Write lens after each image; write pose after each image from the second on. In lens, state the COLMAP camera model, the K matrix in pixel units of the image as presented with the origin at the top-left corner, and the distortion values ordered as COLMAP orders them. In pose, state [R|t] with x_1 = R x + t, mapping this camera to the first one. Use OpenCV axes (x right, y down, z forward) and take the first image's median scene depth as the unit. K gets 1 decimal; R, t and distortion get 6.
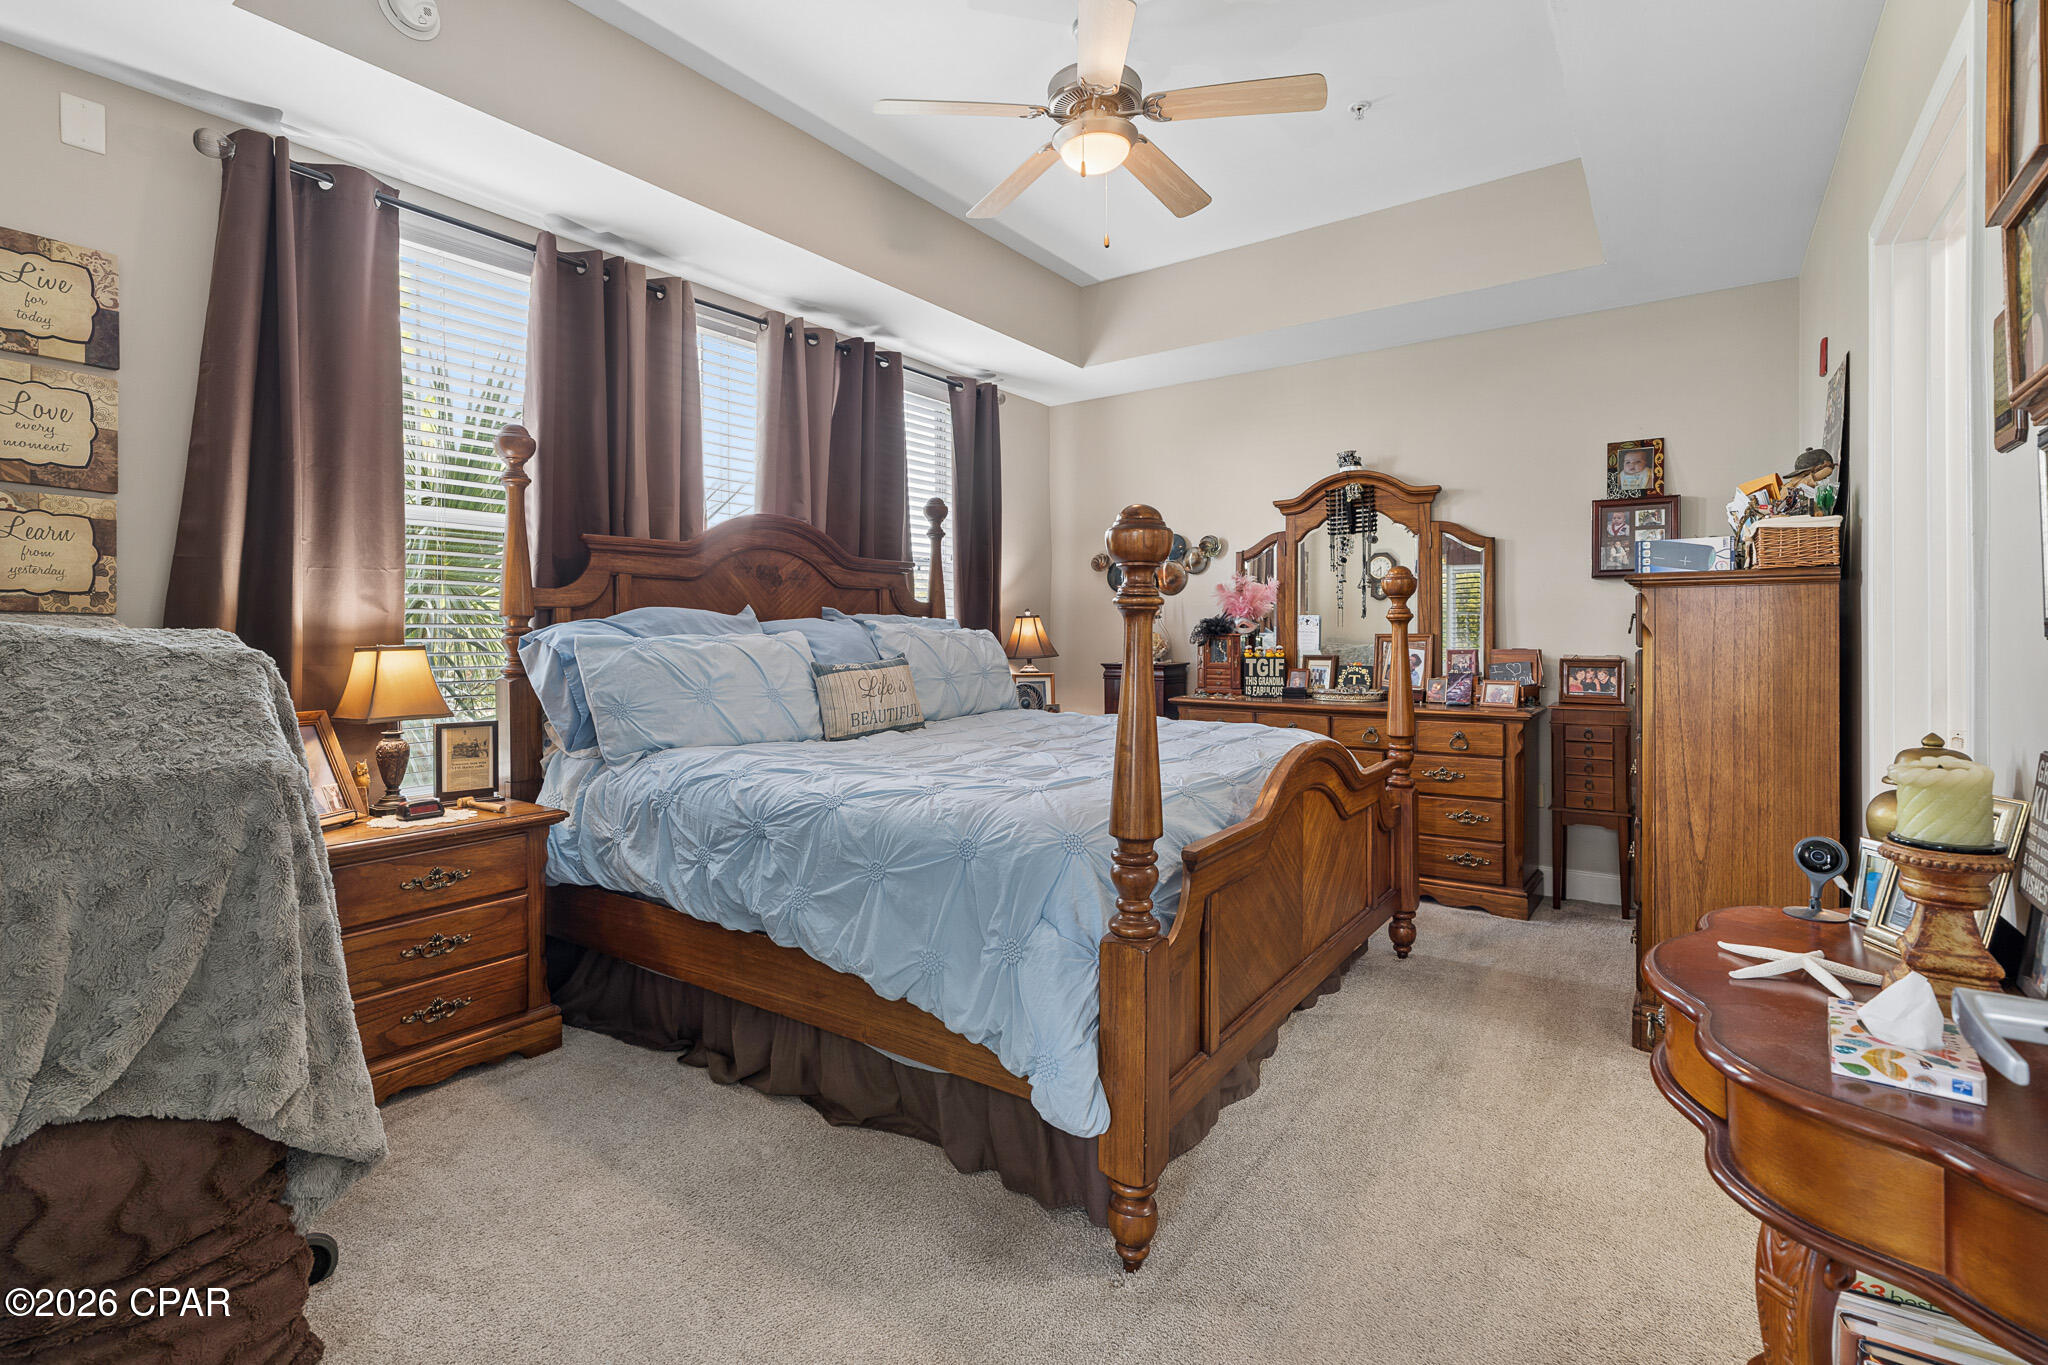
lens RADIAL K [[929.6, 0, 1016.6], [0, 929.6, 637.1], [0, 0, 1]] dist [-0.006956, 0.002861]
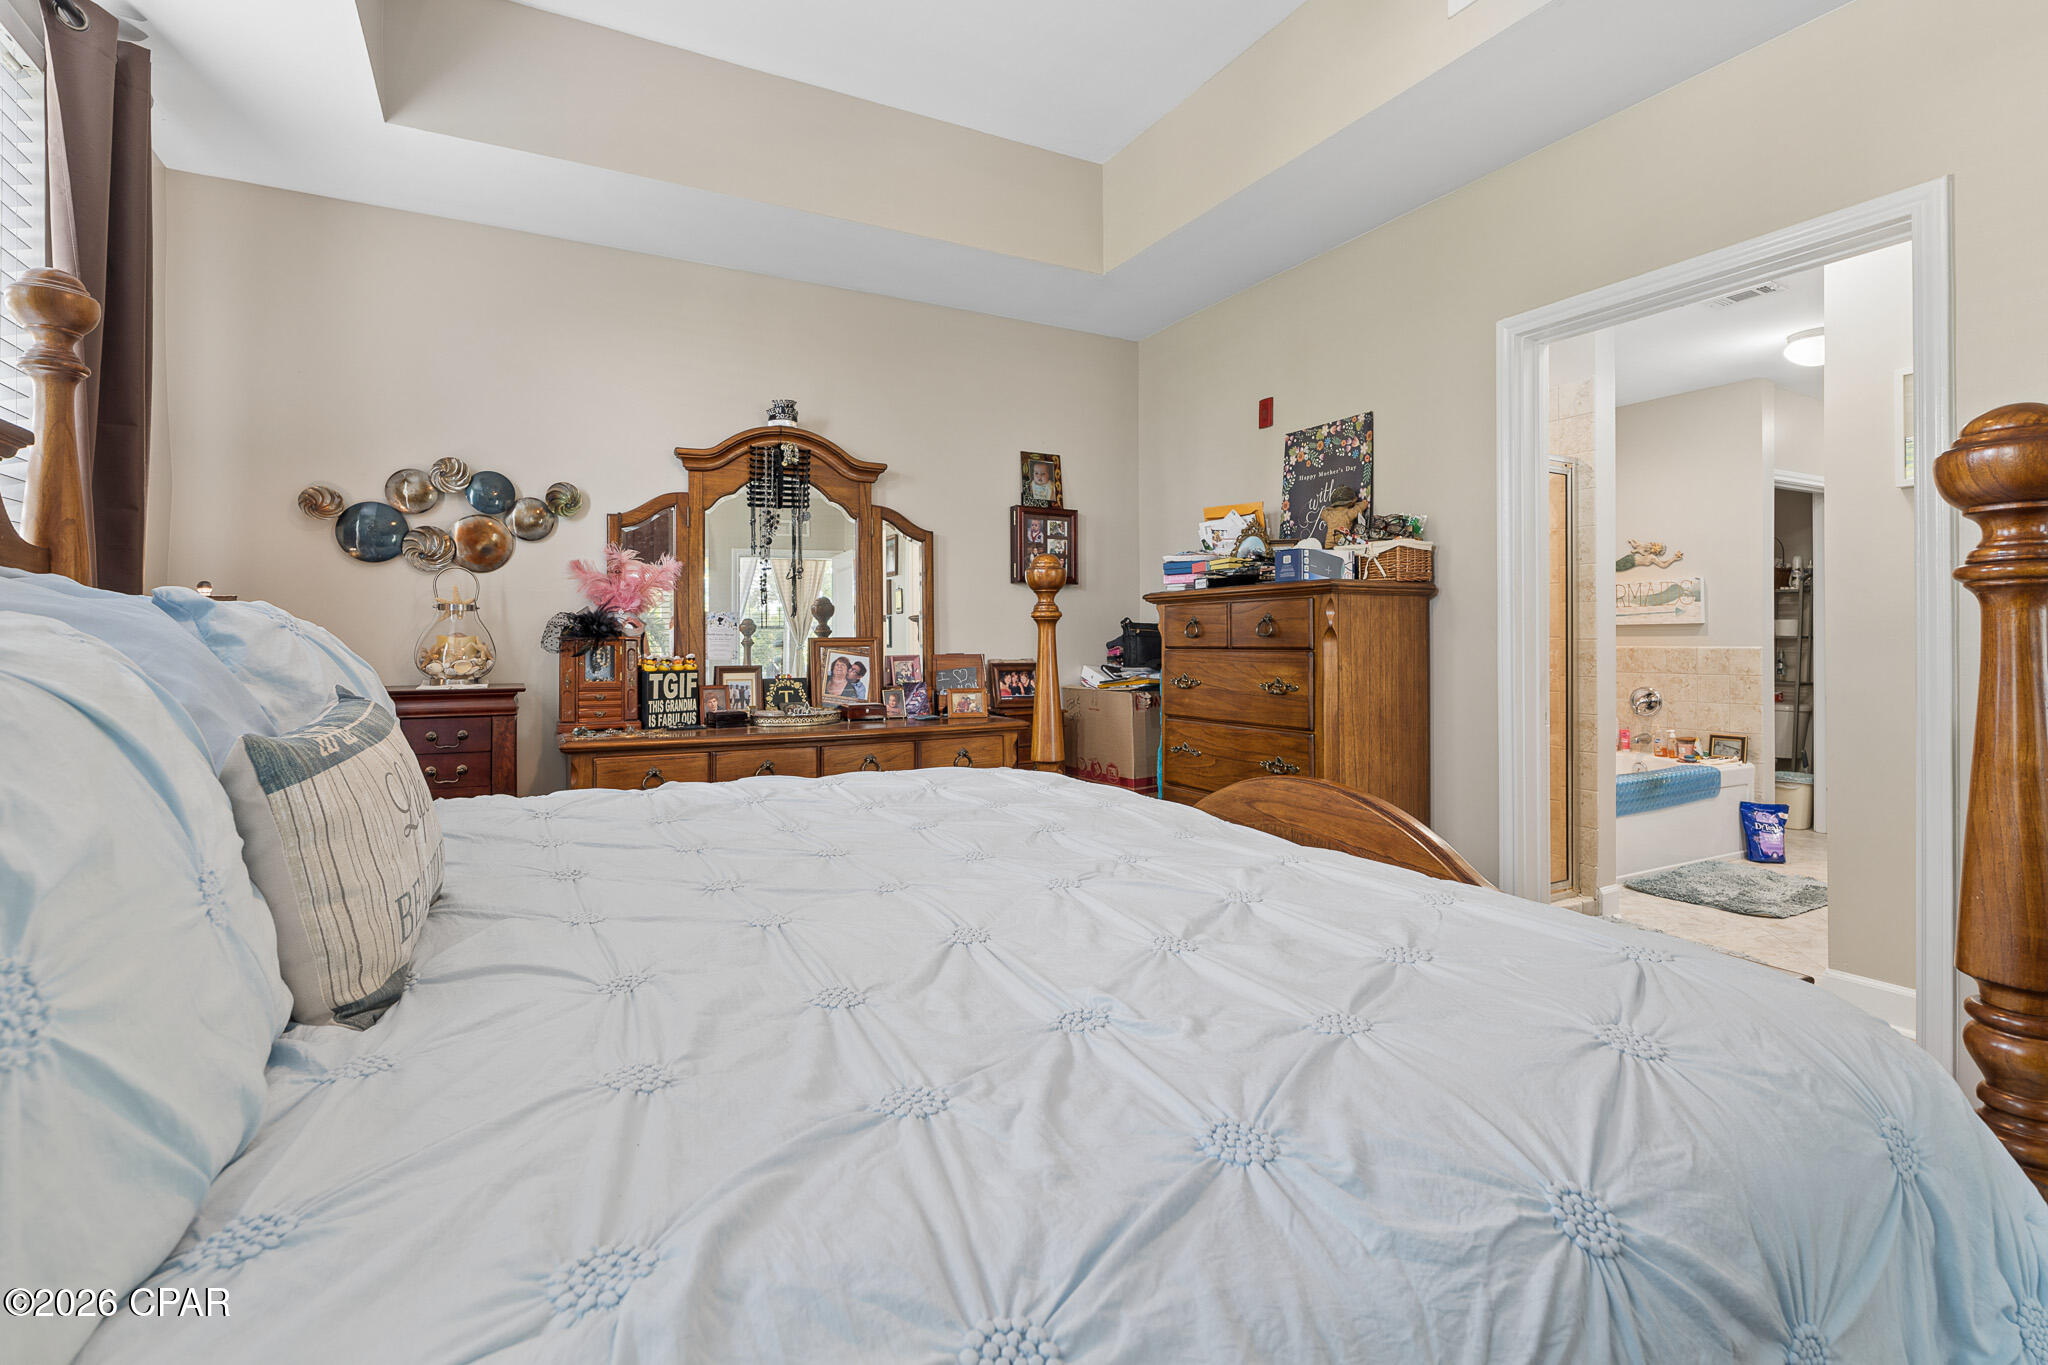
lens RADIAL K [[929.6, 0, 1039.4], [0, 929.6, 638.1], [0, 0, 1]] dist [-0.006956, 0.002861]
pose [[0.448017, 0.002761, 0.894021, -0.239485], [0.003132, 0.999984, -0.004658, 0.001399], [-0.894020, 0.004886, 0.448001, 0.471864]]
